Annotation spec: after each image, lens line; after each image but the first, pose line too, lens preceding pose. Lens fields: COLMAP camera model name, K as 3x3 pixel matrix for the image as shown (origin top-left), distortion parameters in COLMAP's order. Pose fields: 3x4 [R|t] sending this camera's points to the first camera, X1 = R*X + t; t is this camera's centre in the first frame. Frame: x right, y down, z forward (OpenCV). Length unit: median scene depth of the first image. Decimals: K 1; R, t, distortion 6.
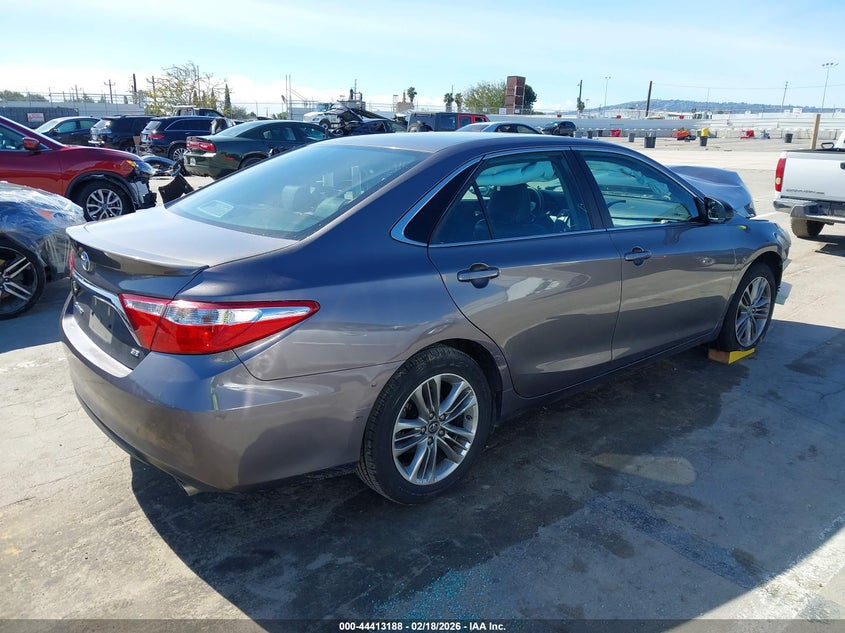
lens RADIAL K [[663.2, 0, 422.5], [0, 663.2, 316.5], [0, 0, 1]] dist [0.003373, 0.003604]
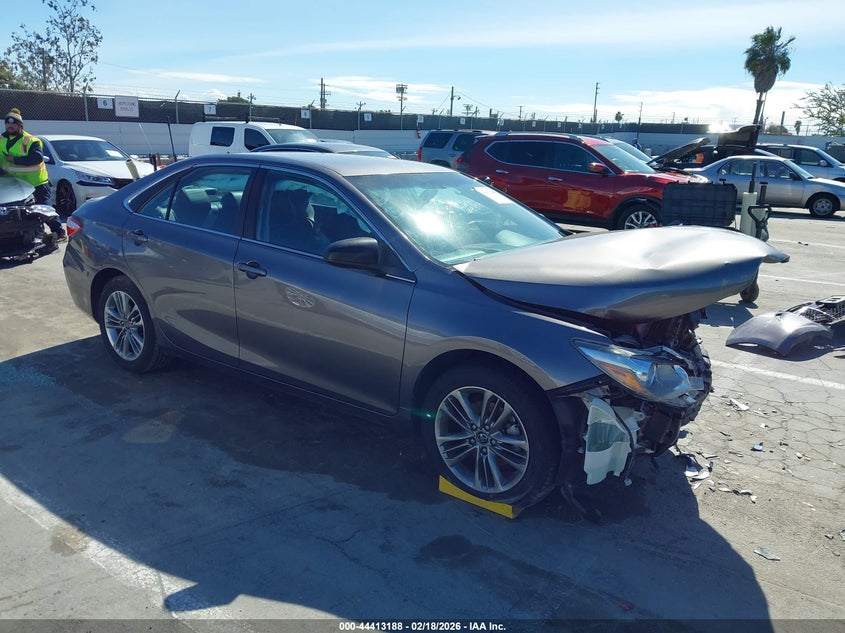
lens RADIAL K [[672.1, 0, 422.5], [0, 672.1, 316.5], [0, 0, 1]] dist [-0.003441, -0.002879]
pose [[0.248092, 0.249641, -0.936018, 1.354659], [-0.300813, 0.938314, 0.170523, -0.274907], [0.920848, 0.239260, 0.307884, 0.902337]]
